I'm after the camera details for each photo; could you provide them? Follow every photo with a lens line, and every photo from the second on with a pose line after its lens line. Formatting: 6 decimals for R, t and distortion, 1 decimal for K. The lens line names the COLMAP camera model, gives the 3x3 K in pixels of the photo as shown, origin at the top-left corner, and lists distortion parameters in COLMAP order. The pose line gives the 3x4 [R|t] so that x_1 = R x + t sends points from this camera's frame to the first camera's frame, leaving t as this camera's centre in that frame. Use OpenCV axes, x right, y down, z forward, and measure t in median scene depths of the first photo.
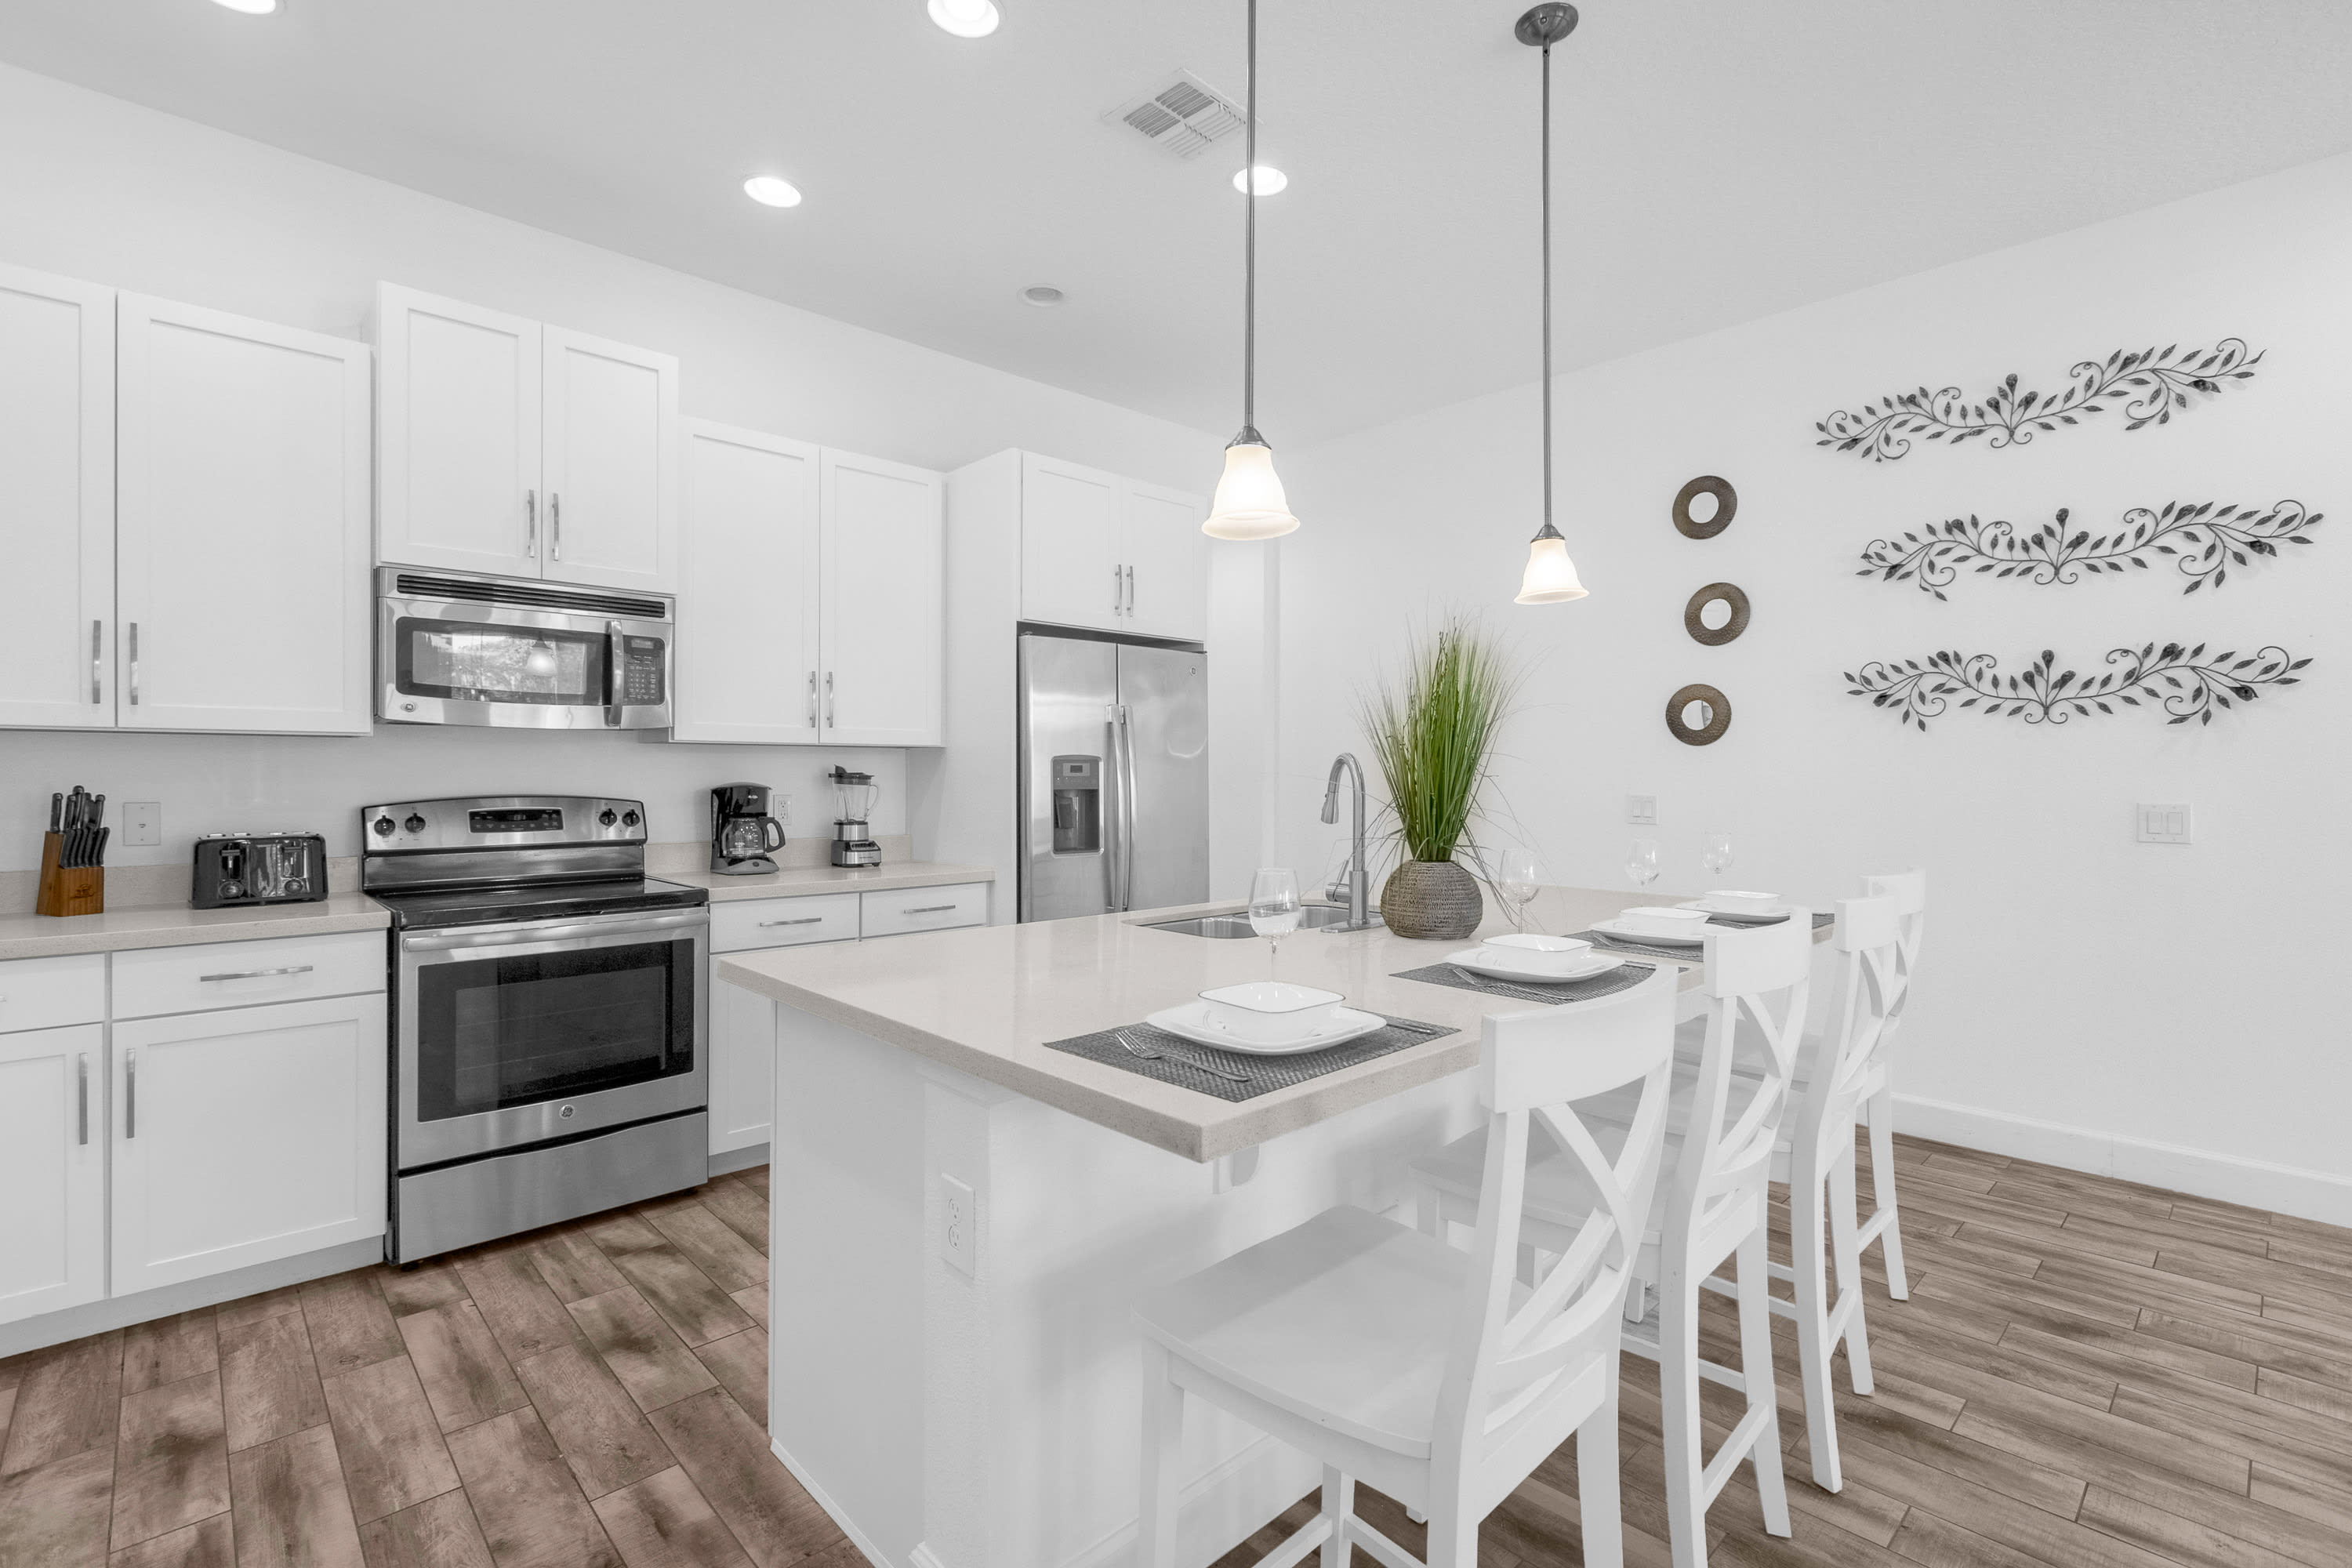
lens RADIAL K [[1061.4, 0, 1183.4], [0, 1061.4, 772.9], [0, 0, 1]] dist [0.003760, -0.002501]
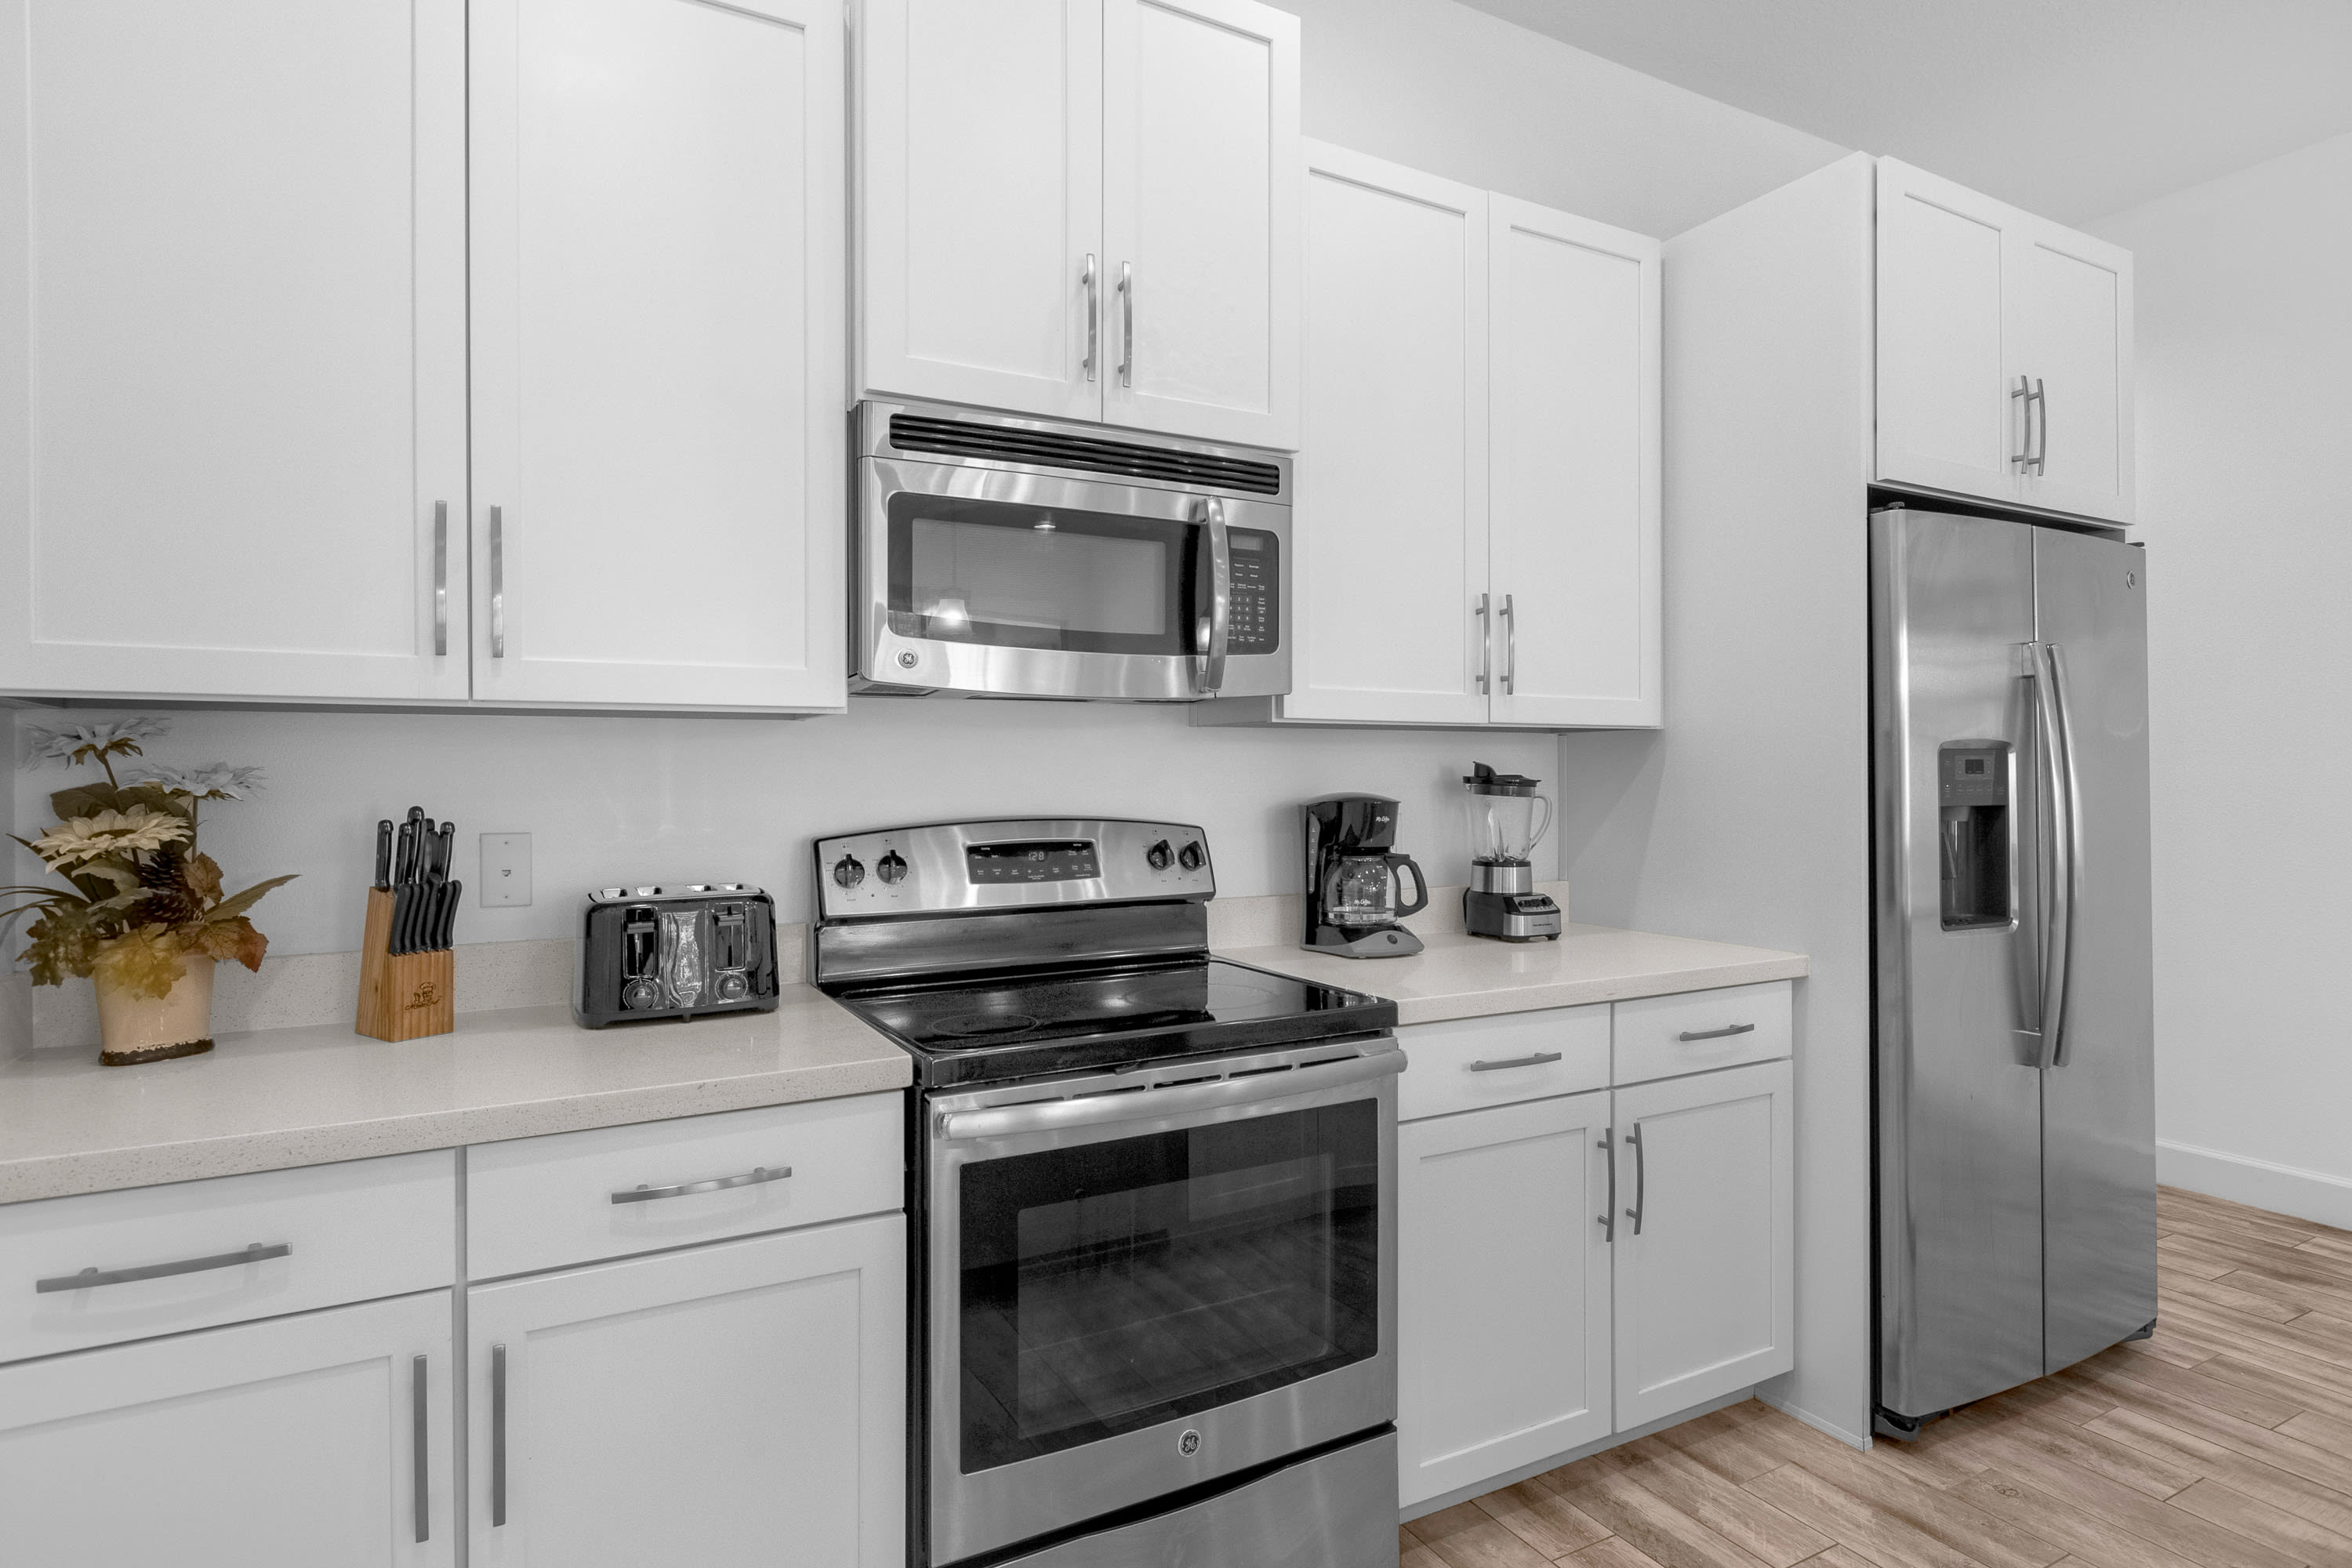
lens RADIAL K [[1213.7, 0, 1156.6], [0, 1213.7, 774.6], [0, 0, 1]] dist [0.002297, -0.006657]
pose [[0.963426, -0.005137, -0.267925, -0.380041], [0.005439, 0.999985, 0.000386, -0.002305], [0.267919, -0.001829, 0.963440, 0.377099]]
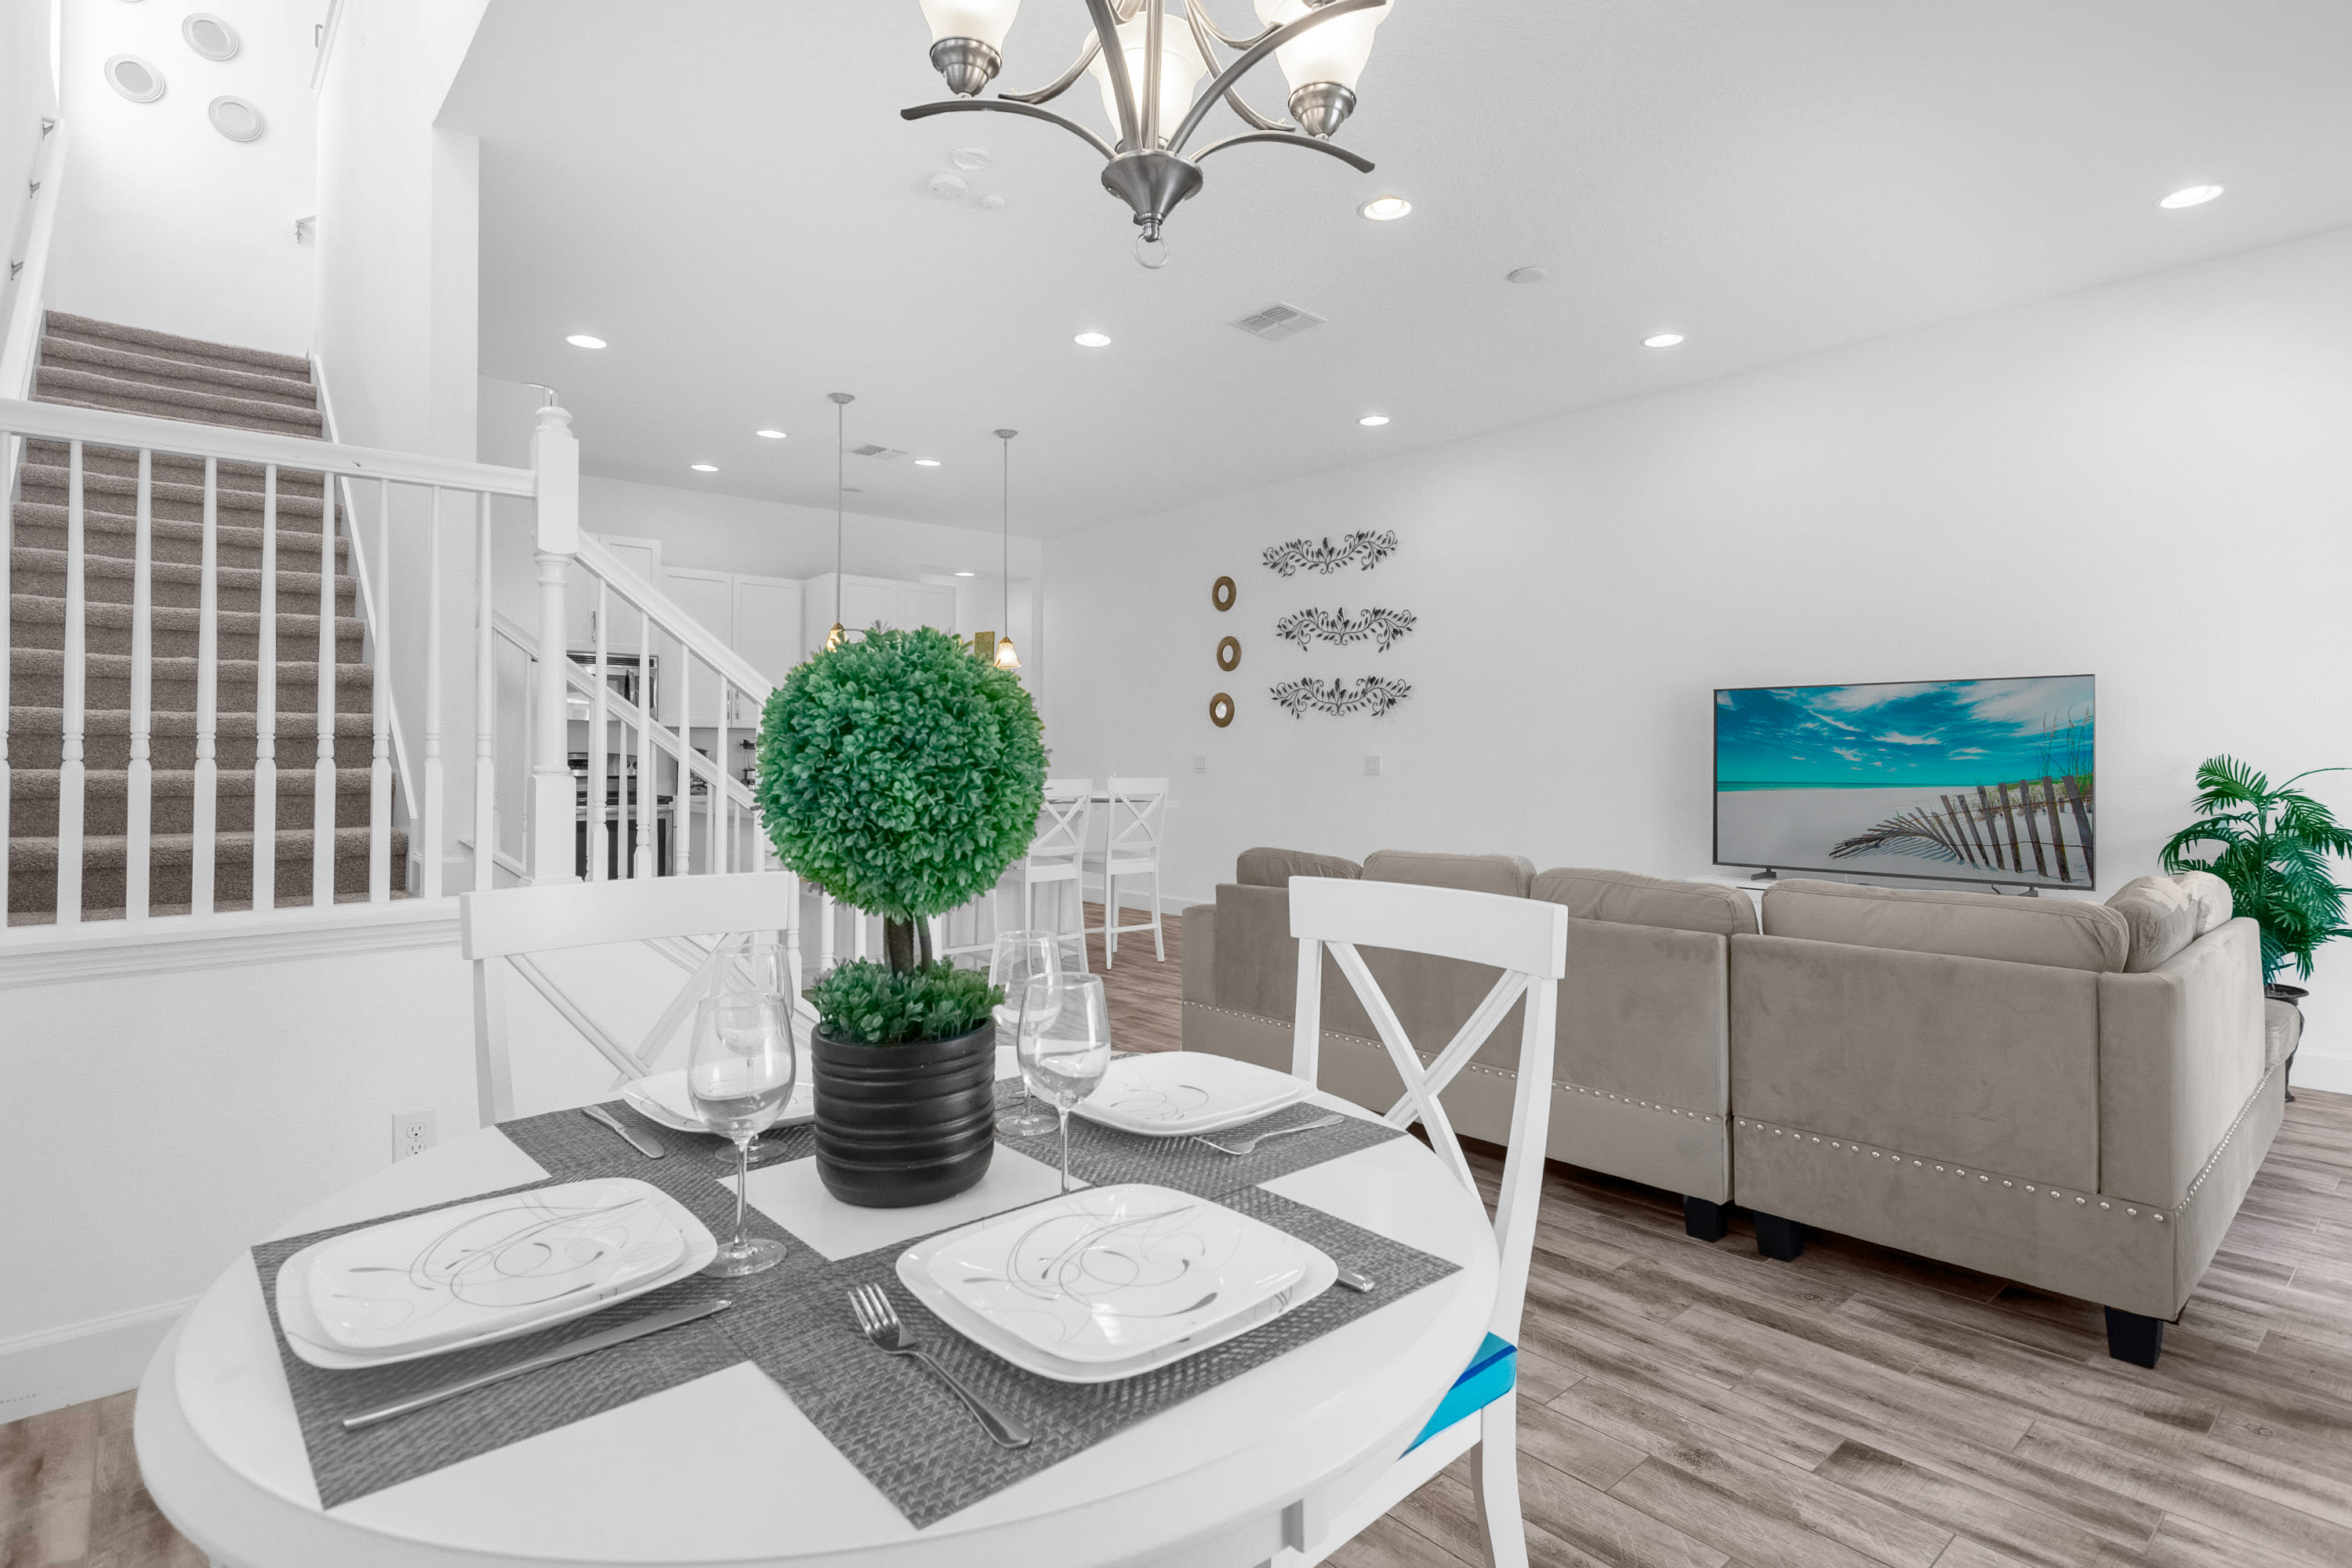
lens RADIAL K [[1213.7, 0, 1183.9], [0, 1213.7, 769.7], [0, 0, 1]] dist [0.002297, -0.006657]
pose [[0.998698, -0.002772, -0.050940, 0.655968], [0.003188, 0.999962, 0.008081, 0.035762], [0.050915, -0.008233, 0.998669, -1.299769]]
